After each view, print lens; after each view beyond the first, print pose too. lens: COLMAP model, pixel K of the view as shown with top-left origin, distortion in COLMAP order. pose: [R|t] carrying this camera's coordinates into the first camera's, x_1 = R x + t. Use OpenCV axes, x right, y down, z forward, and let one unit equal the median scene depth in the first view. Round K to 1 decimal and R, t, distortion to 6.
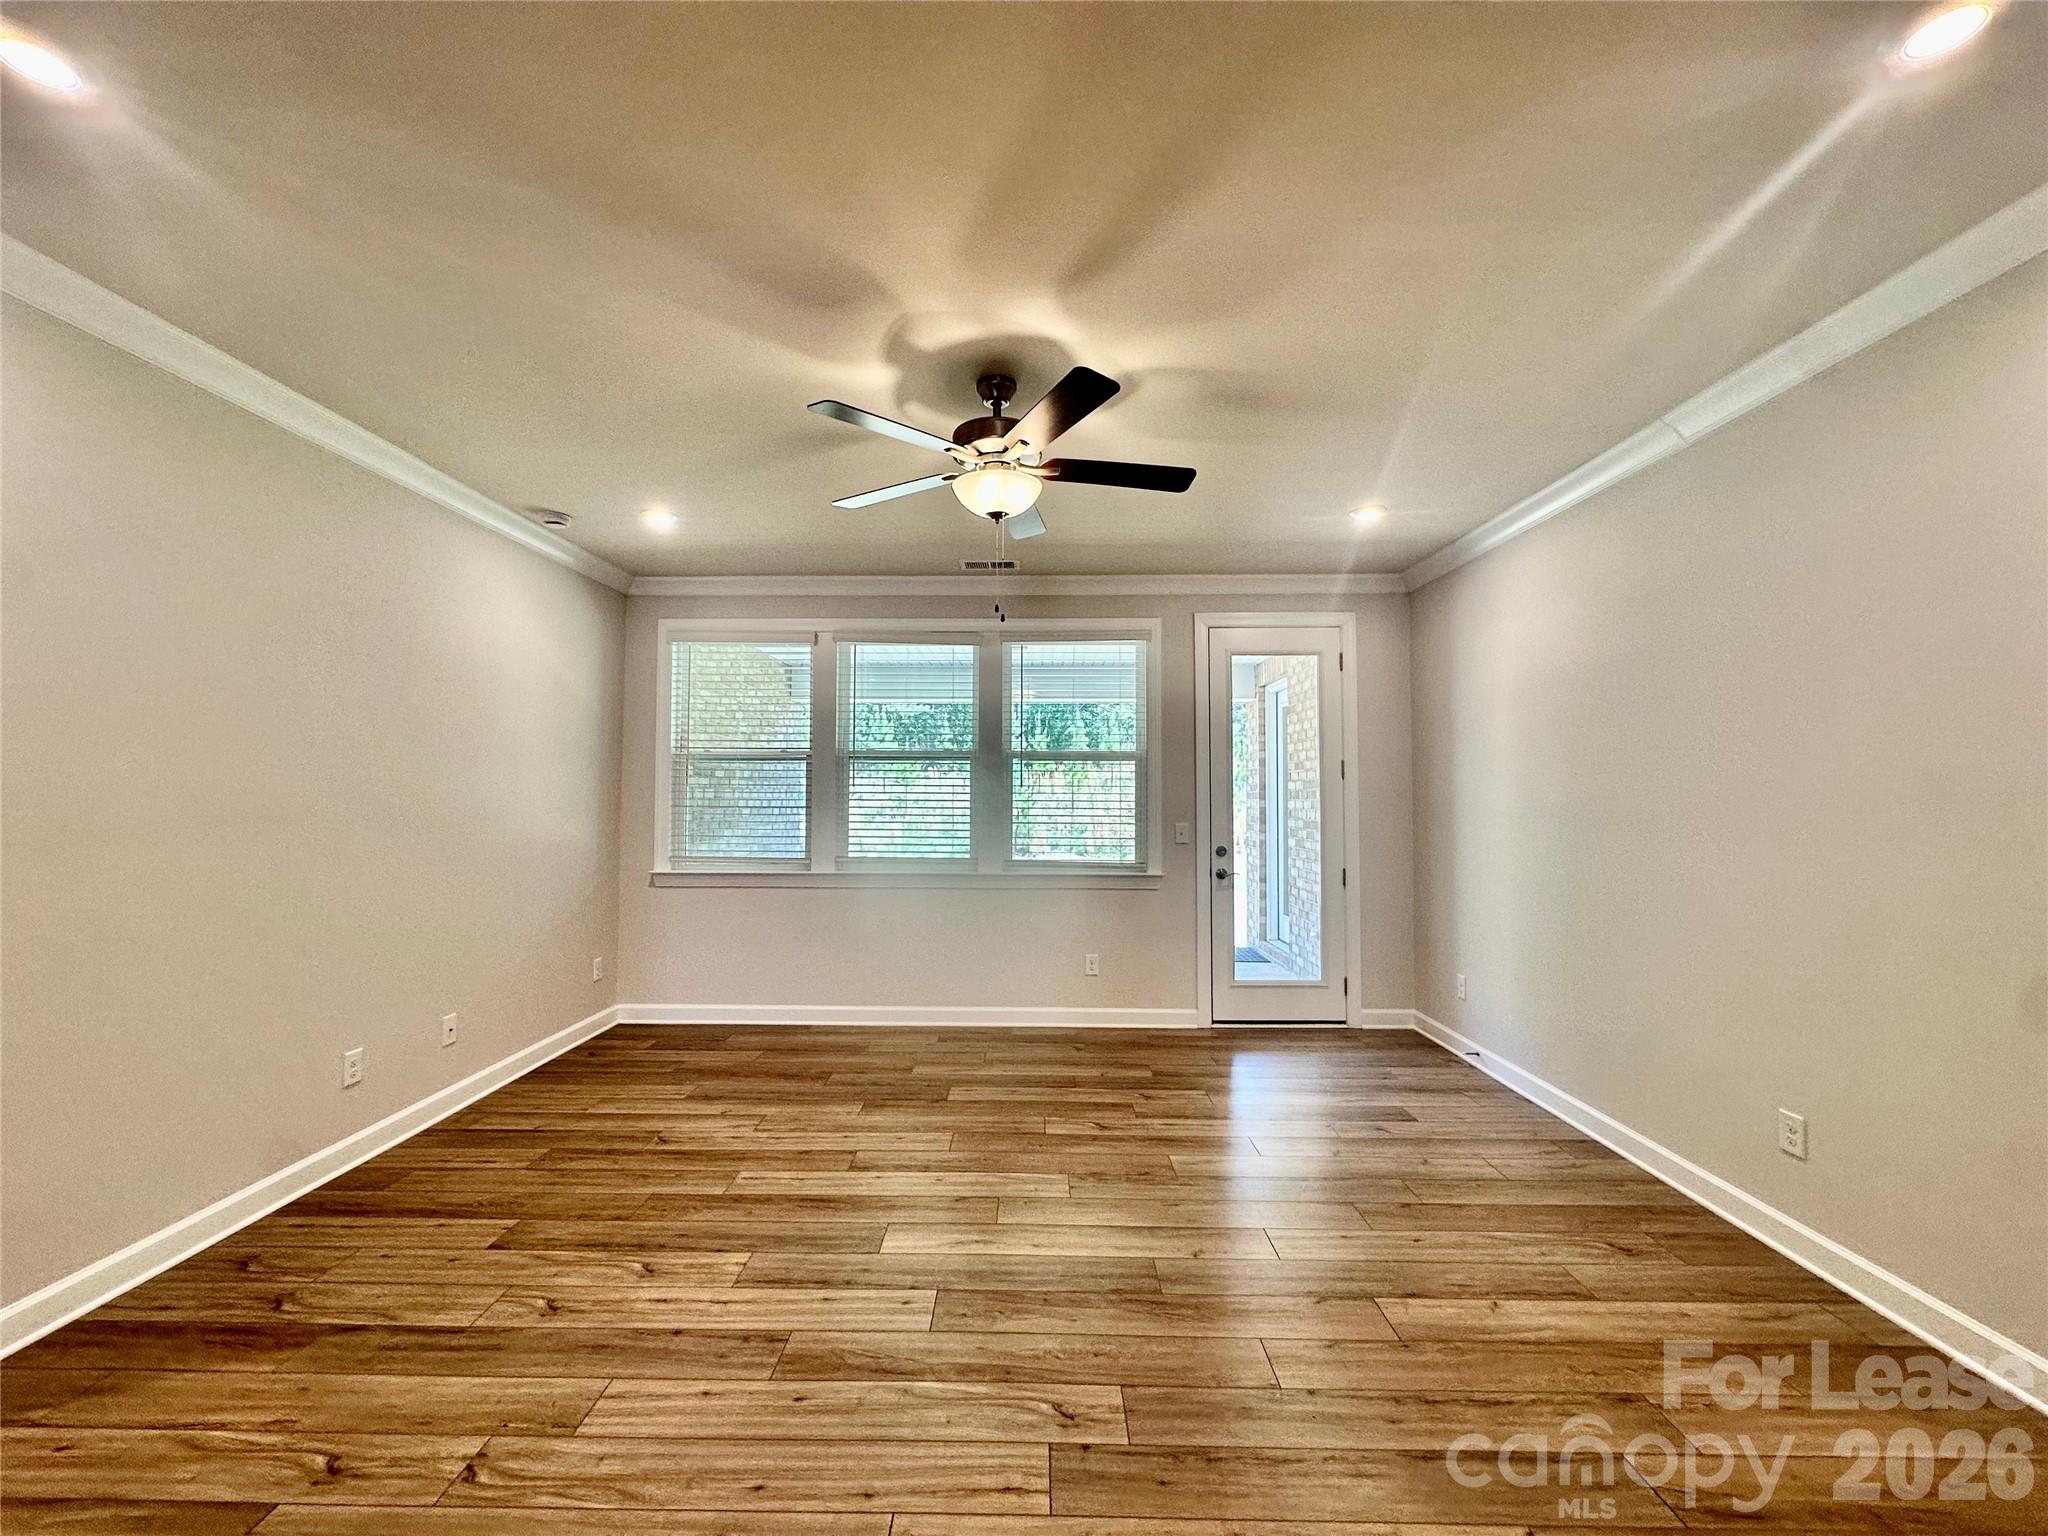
lens RADIAL K [[819.6, 0, 1027.5], [0, 819.6, 772.1], [0, 0, 1]] dist [-0.004560, 0.001701]
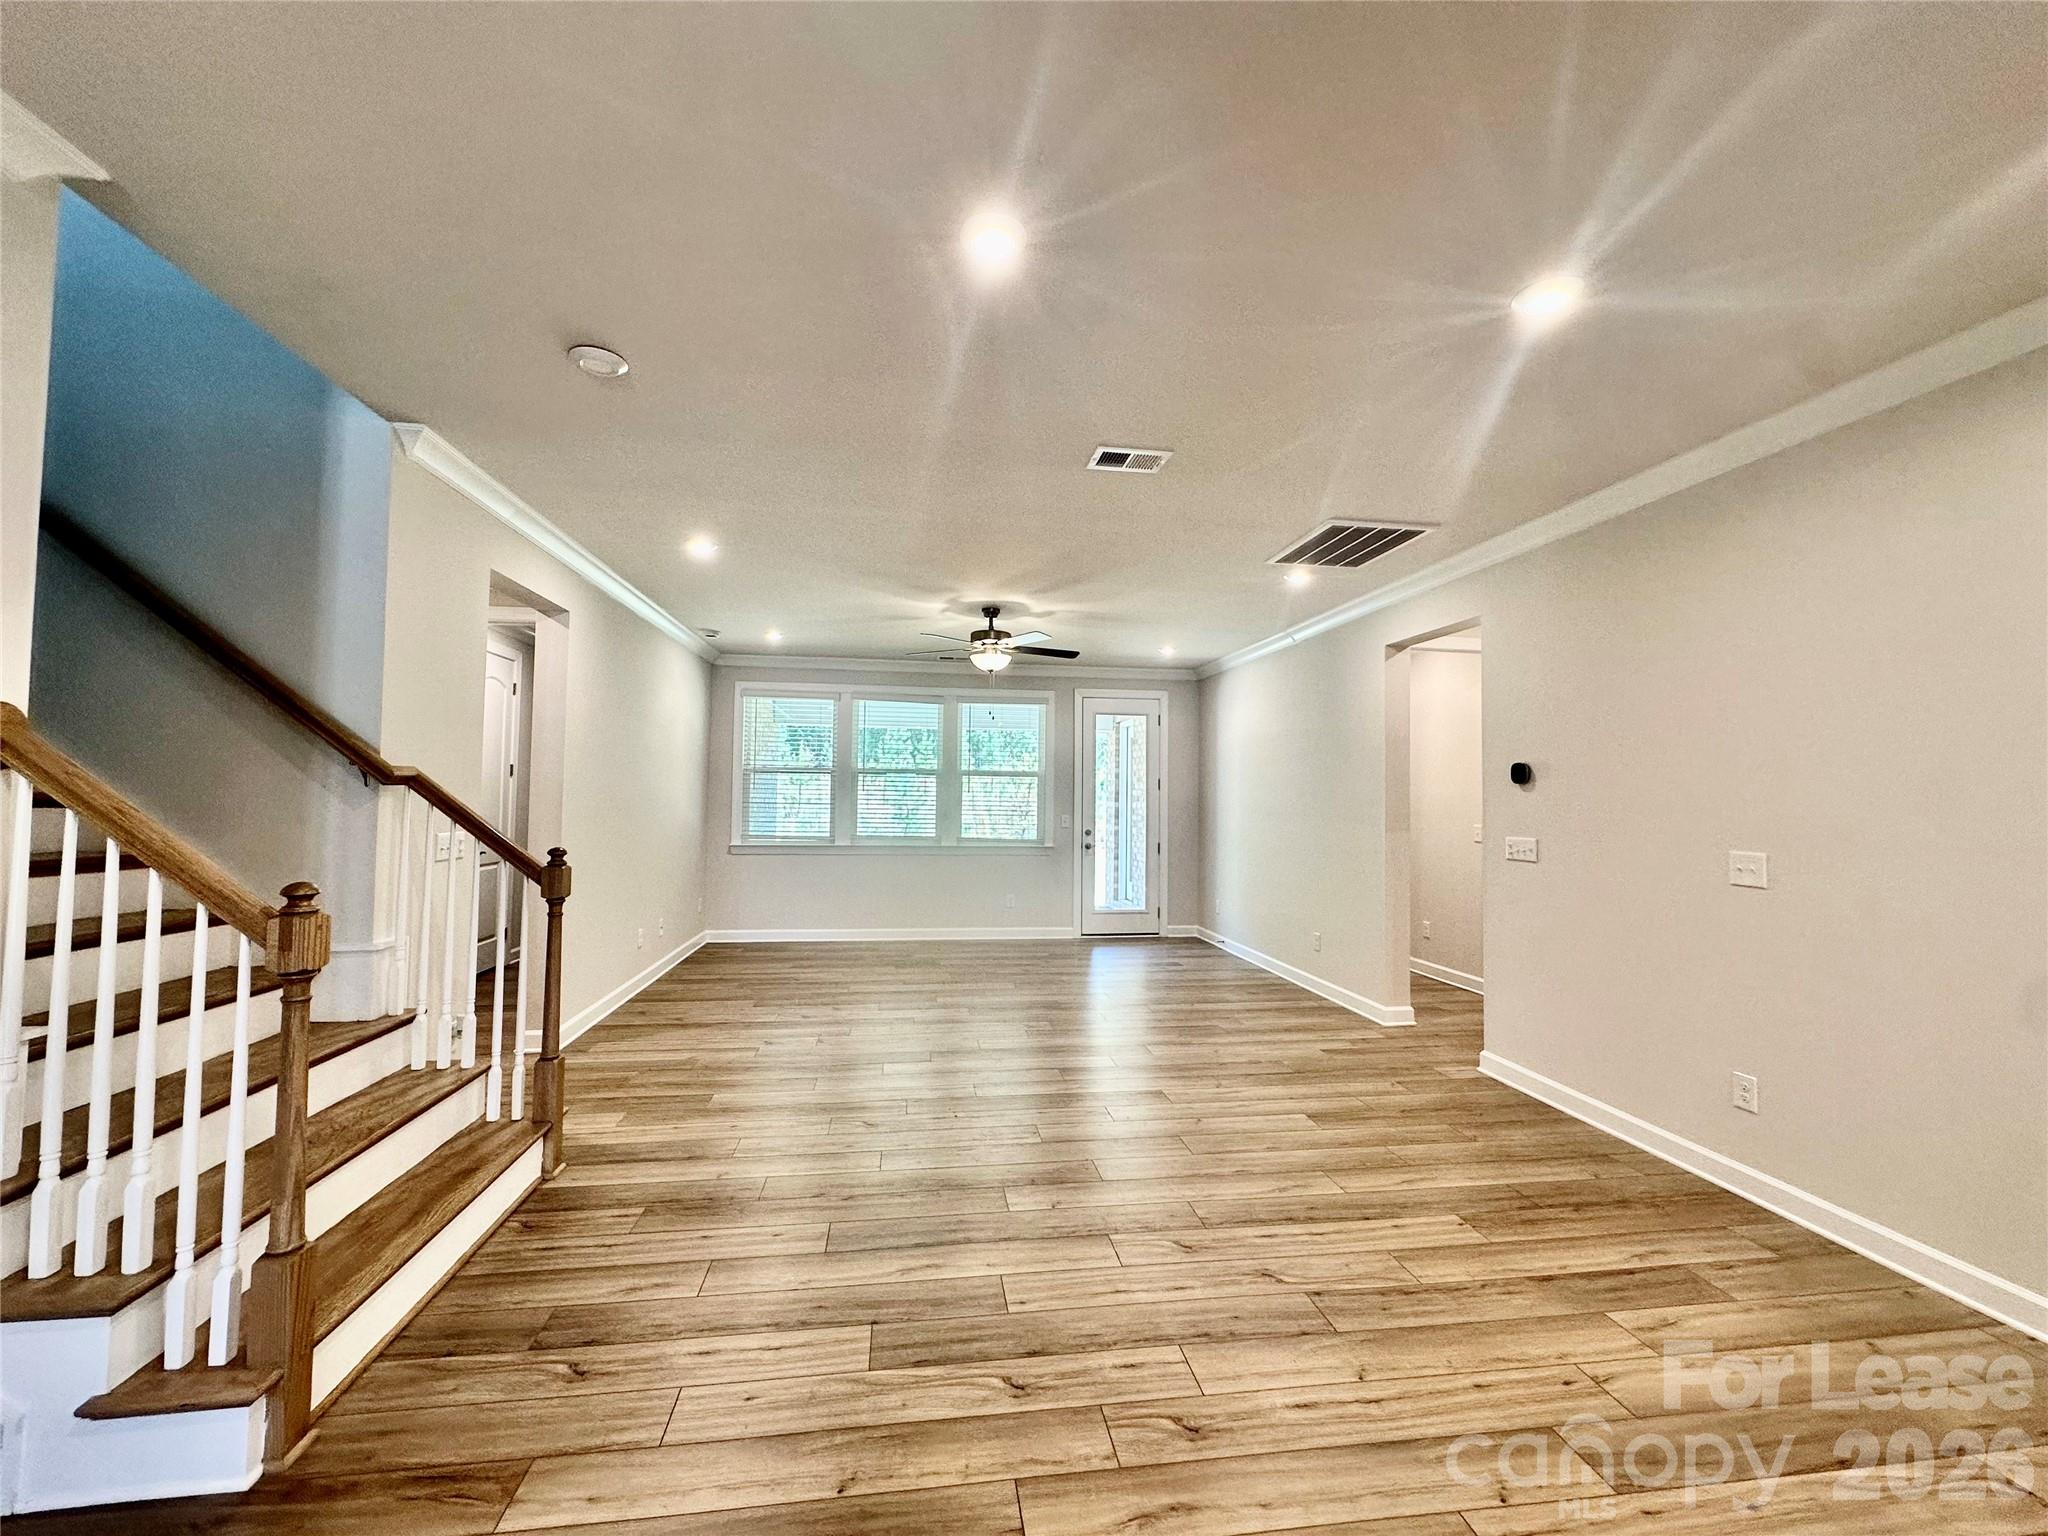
lens RADIAL K [[819.6, 0, 1022.4], [0, 819.6, 765.7], [0, 0, 1]] dist [-0.004560, 0.001701]
pose [[0.988654, 0.017295, 0.149210, -0.146697], [-0.016158, 0.999831, -0.008825, -0.022823], [-0.149337, 0.006314, 0.988766, -0.629432]]
